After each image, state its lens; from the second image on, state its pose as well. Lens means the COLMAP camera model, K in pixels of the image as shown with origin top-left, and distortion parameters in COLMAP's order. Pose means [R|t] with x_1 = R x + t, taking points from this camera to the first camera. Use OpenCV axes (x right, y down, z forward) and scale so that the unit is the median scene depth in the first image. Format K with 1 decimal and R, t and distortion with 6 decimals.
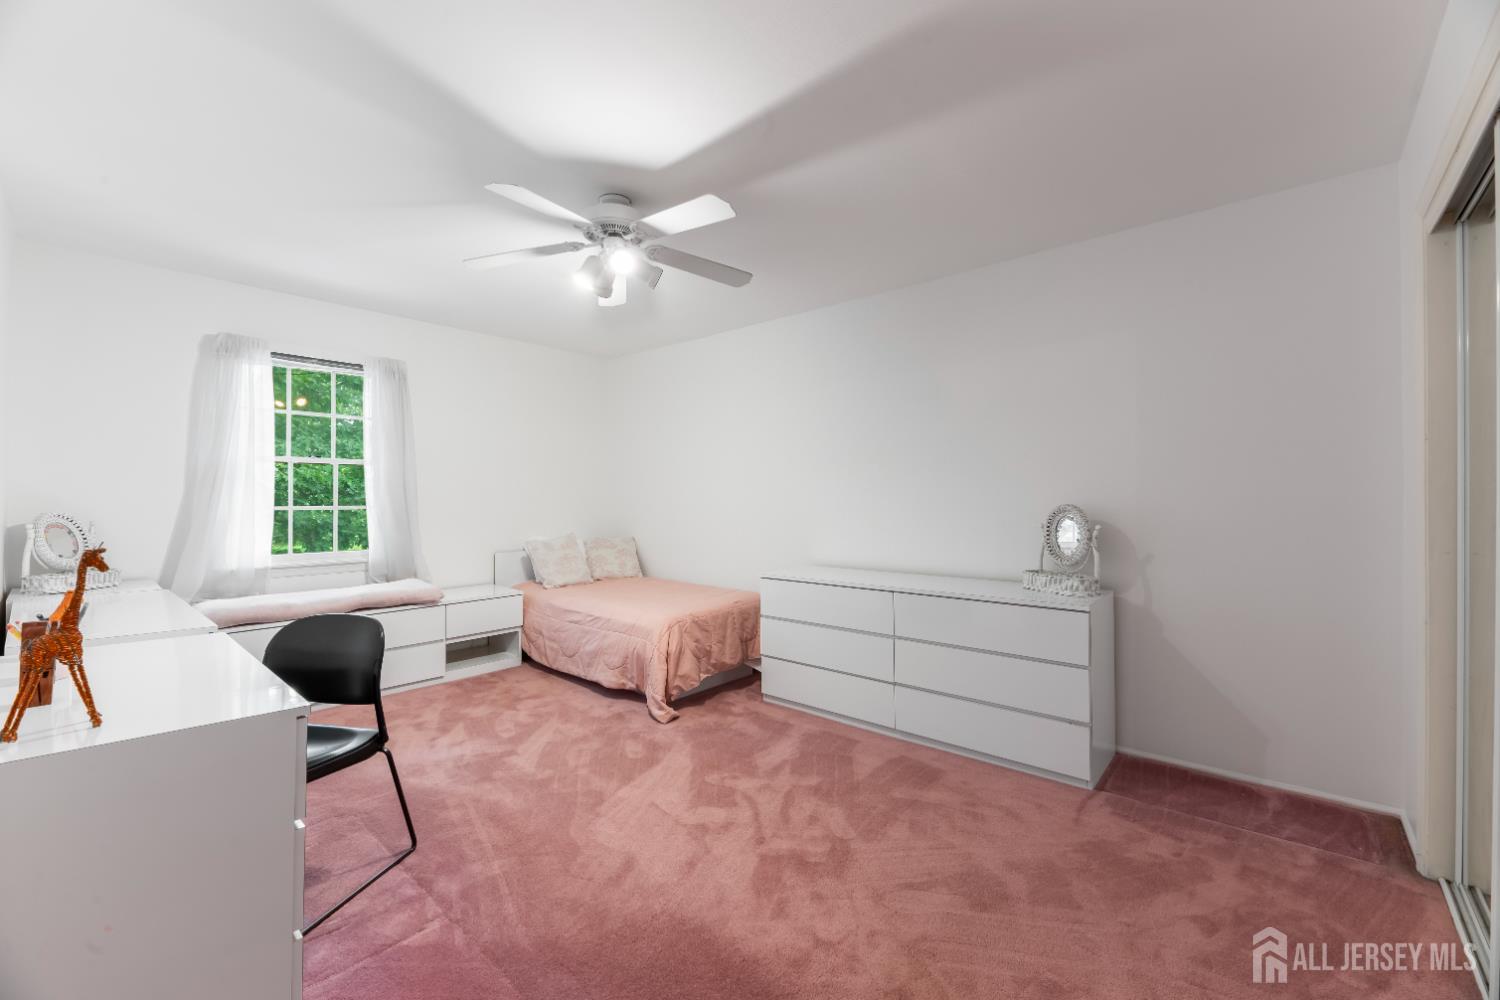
lens RADIAL K [[604.8, 0, 745.1], [0, 604.8, 500.4], [0, 0, 1]] dist [-0.002969, -0.002140]
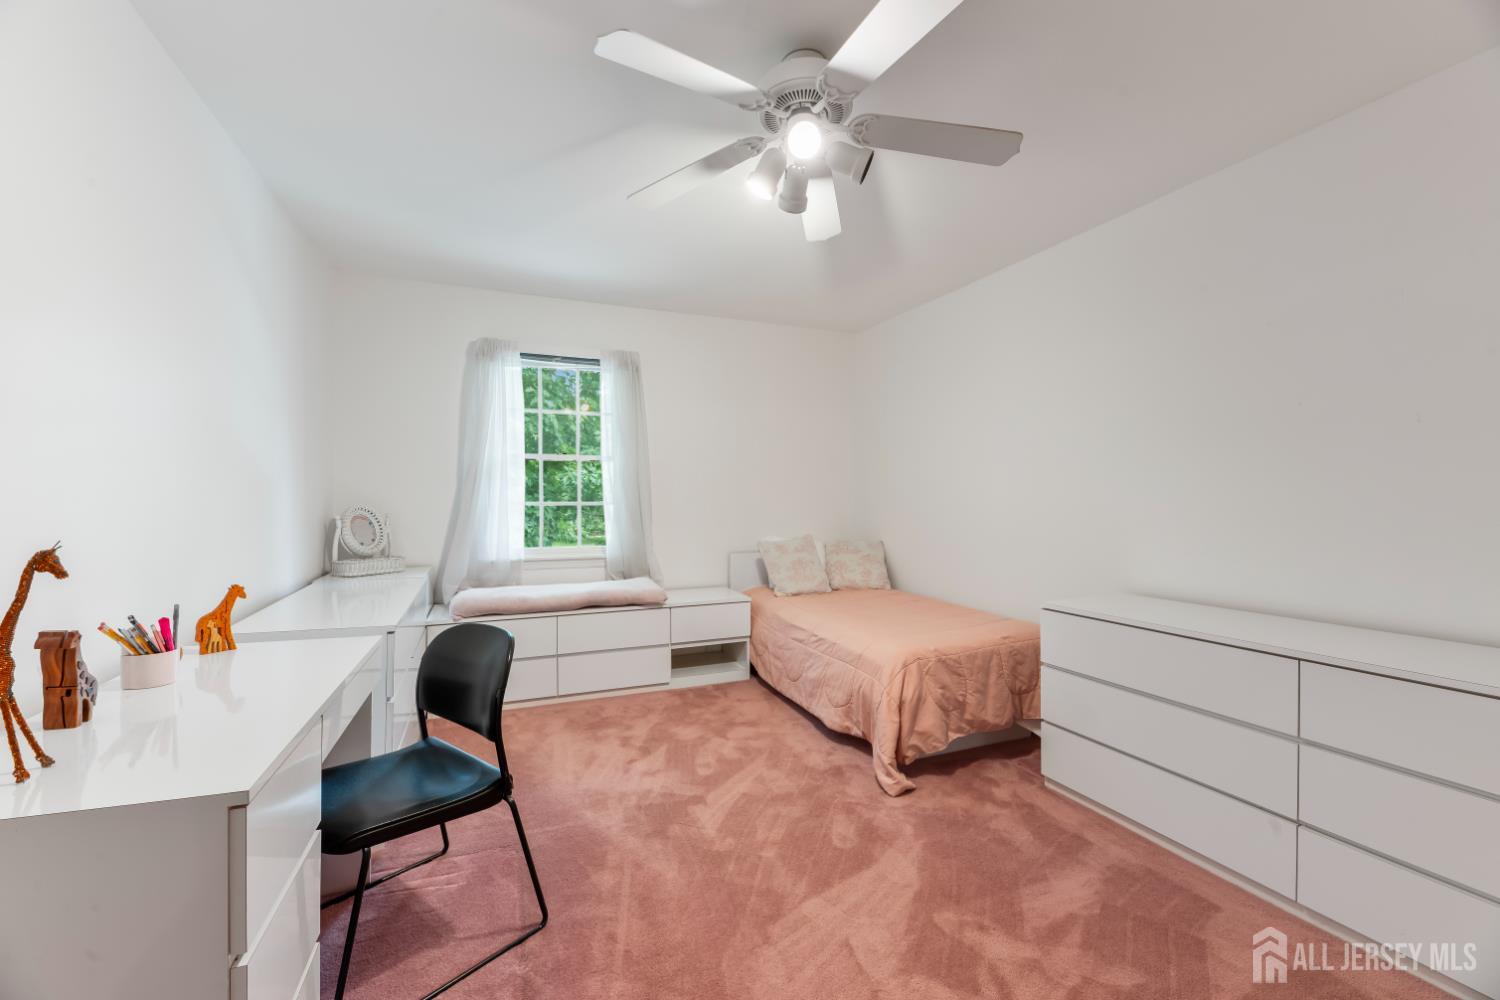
lens RADIAL K [[604.8, 0, 748.5], [0, 604.8, 508.7], [0, 0, 1]] dist [-0.002969, -0.002140]
pose [[0.898707, 0.009342, -0.438449, 0.028628], [-0.002699, 0.999872, 0.015773, 0.005085], [0.438540, -0.012992, 0.898618, 0.255656]]
